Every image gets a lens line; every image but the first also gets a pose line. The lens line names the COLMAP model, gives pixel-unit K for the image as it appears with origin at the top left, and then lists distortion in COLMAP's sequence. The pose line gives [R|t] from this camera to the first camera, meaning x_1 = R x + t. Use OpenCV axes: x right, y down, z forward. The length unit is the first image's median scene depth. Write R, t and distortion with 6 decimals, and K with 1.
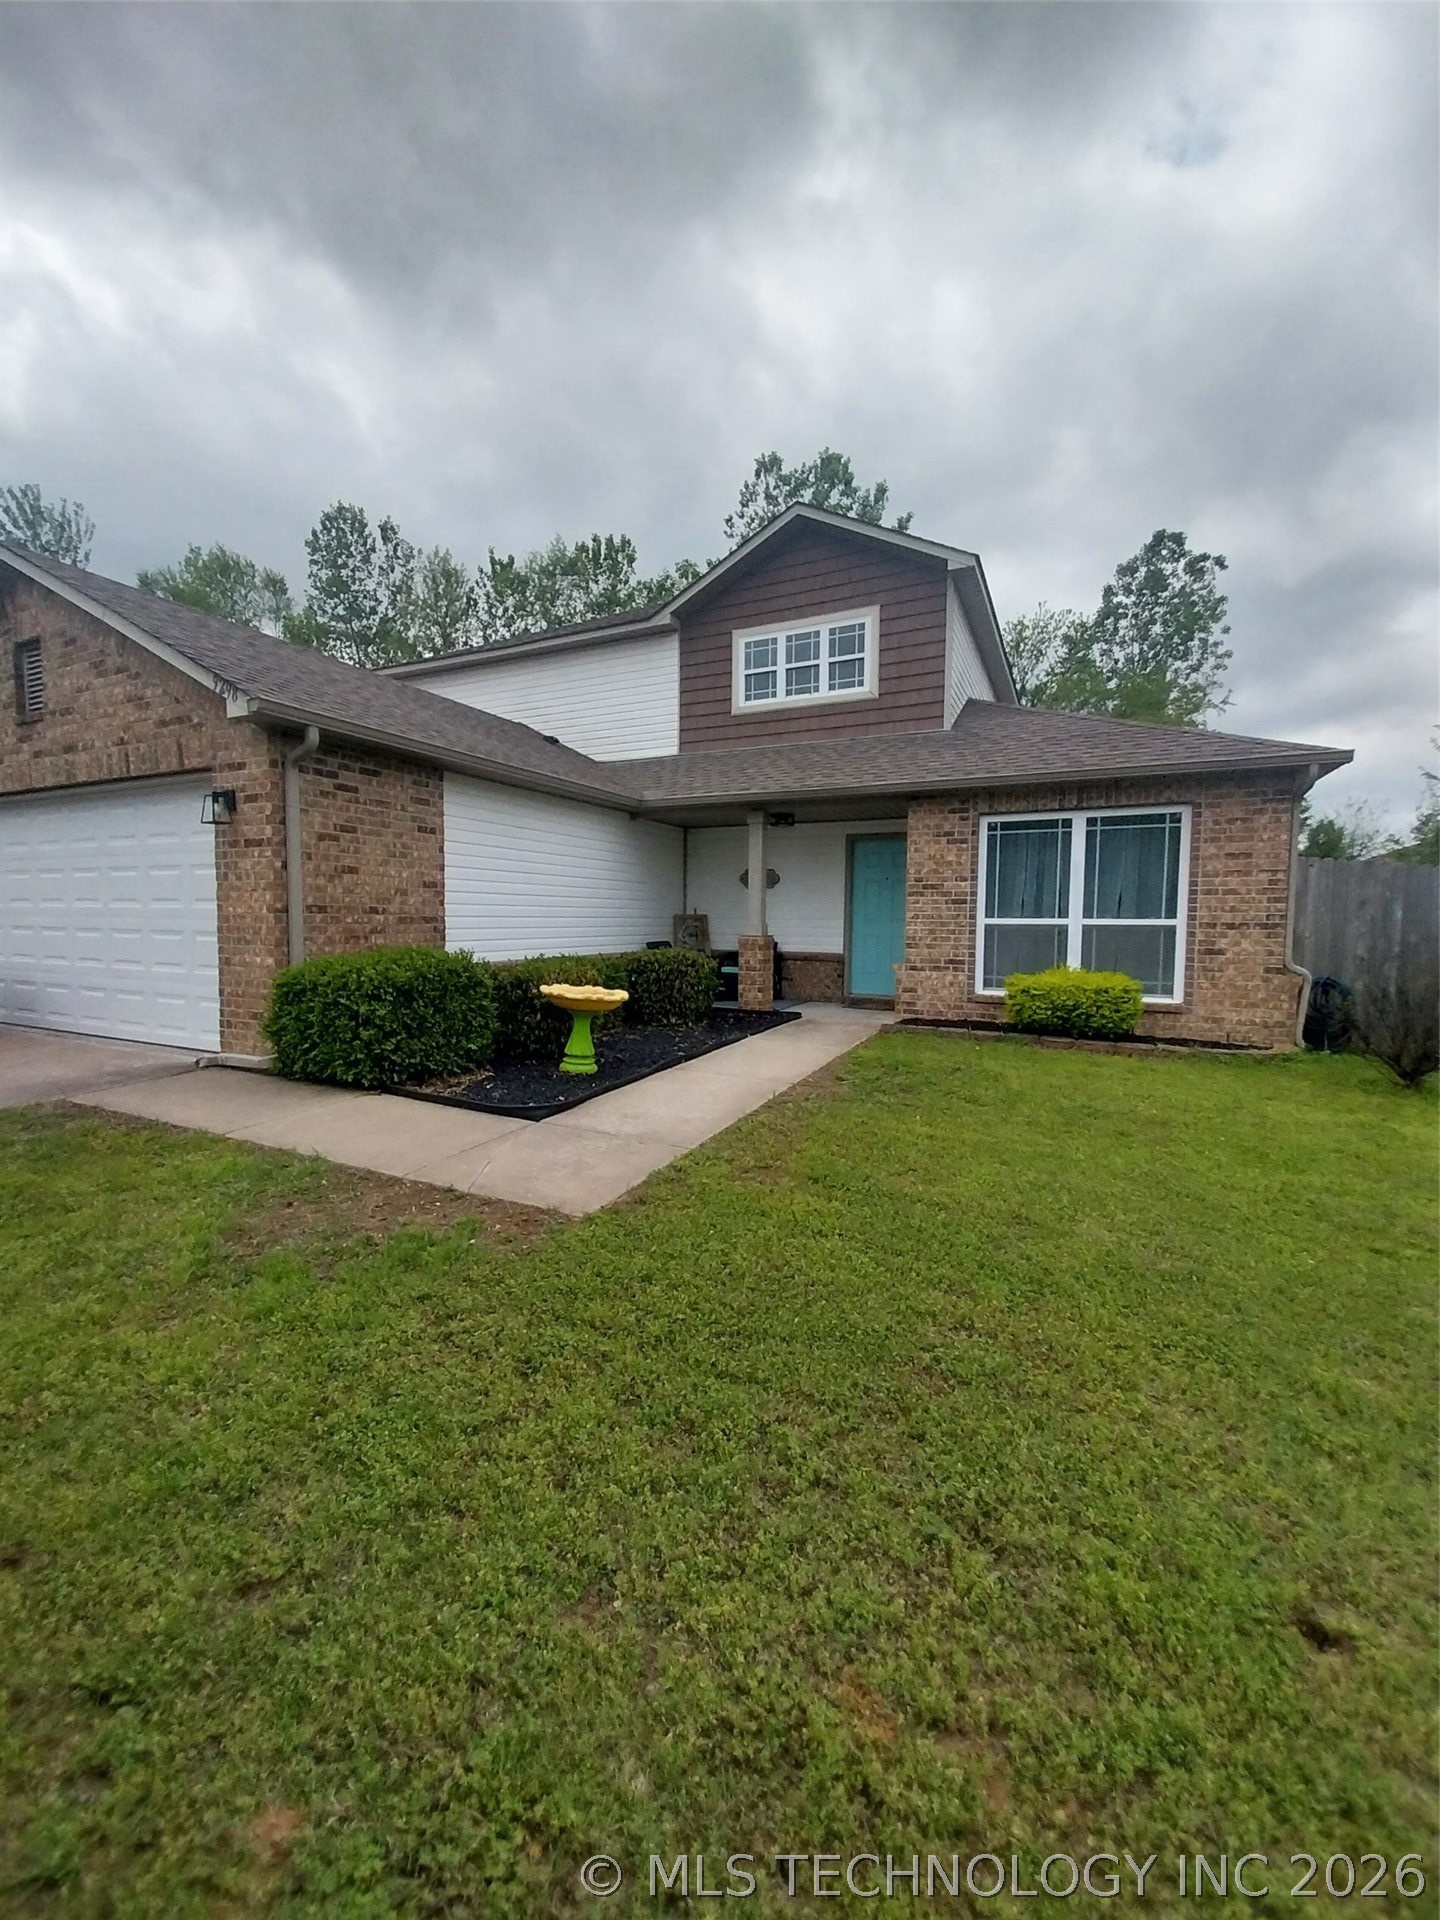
lens RADIAL K [[755.8, 0, 709.3], [0, 755.8, 959.1], [0, 0, 1]] dist [0.021286, -0.015945]
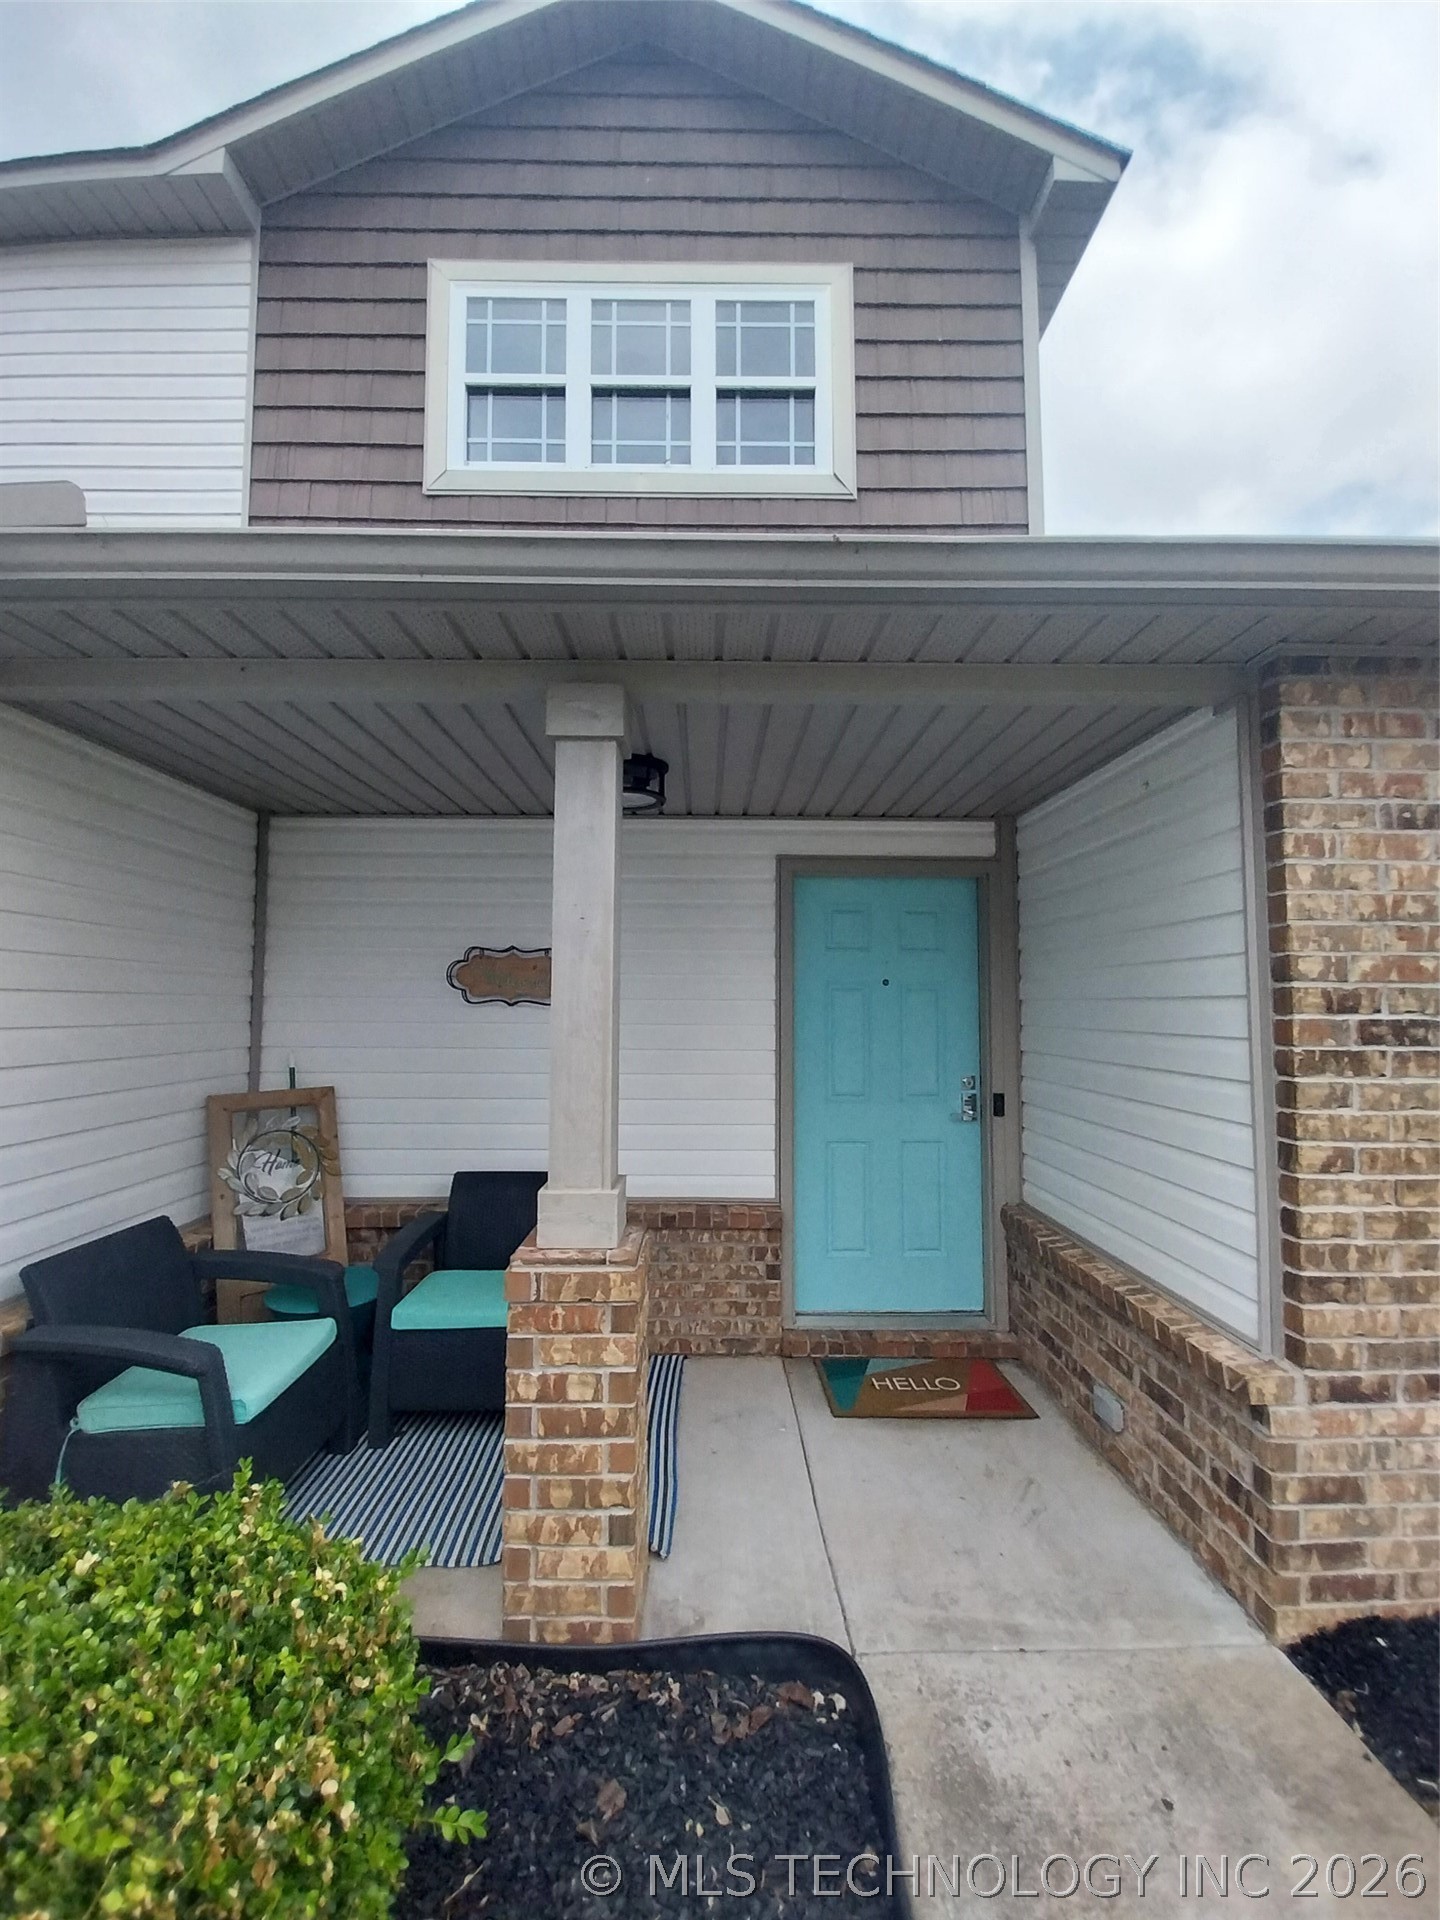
lens RADIAL K [[761.7, 0, 705.4], [0, 761.7, 958.9], [0, 0, 1]] dist [0.022725, -0.014473]
pose [[0.897493, 0.017550, 0.440680, -0.006059], [0.031498, 0.994106, -0.103739, -0.098469], [-0.439903, 0.106986, 0.891650, 0.861056]]
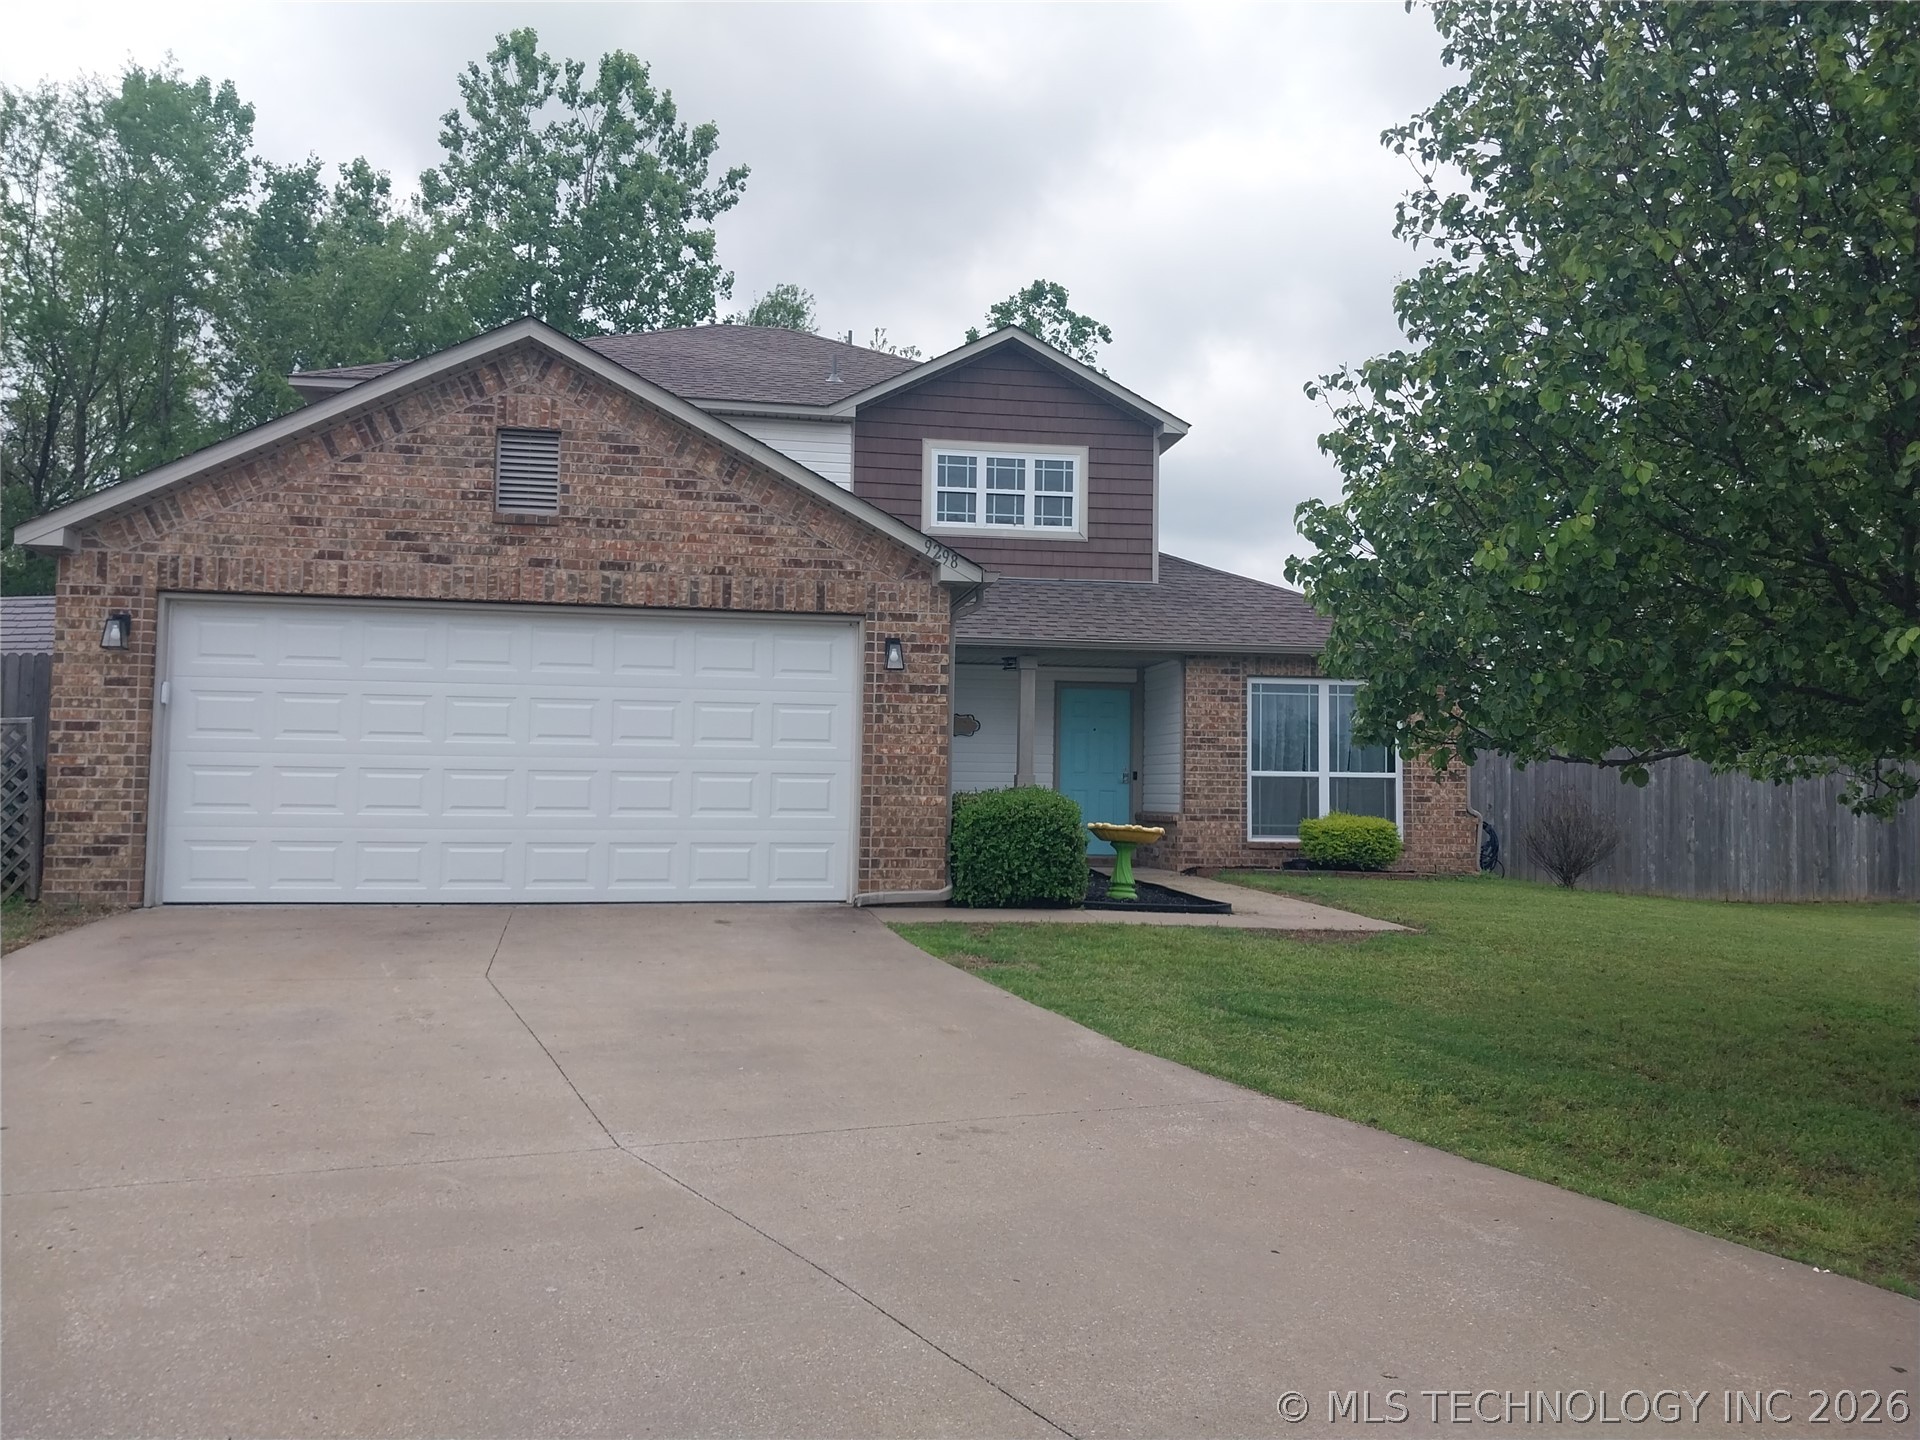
lens RADIAL K [[1469.3, 0, 960.0], [0, 1469.3, 720.0], [0, 0, 1]] dist [0.141452, -0.000991]
pose [[0.819512, 0.030137, 0.572269, -1.148342], [0.027905, 0.995333, -0.092378, 0.055450], [-0.572382, 0.091674, 0.814846, -0.474586]]
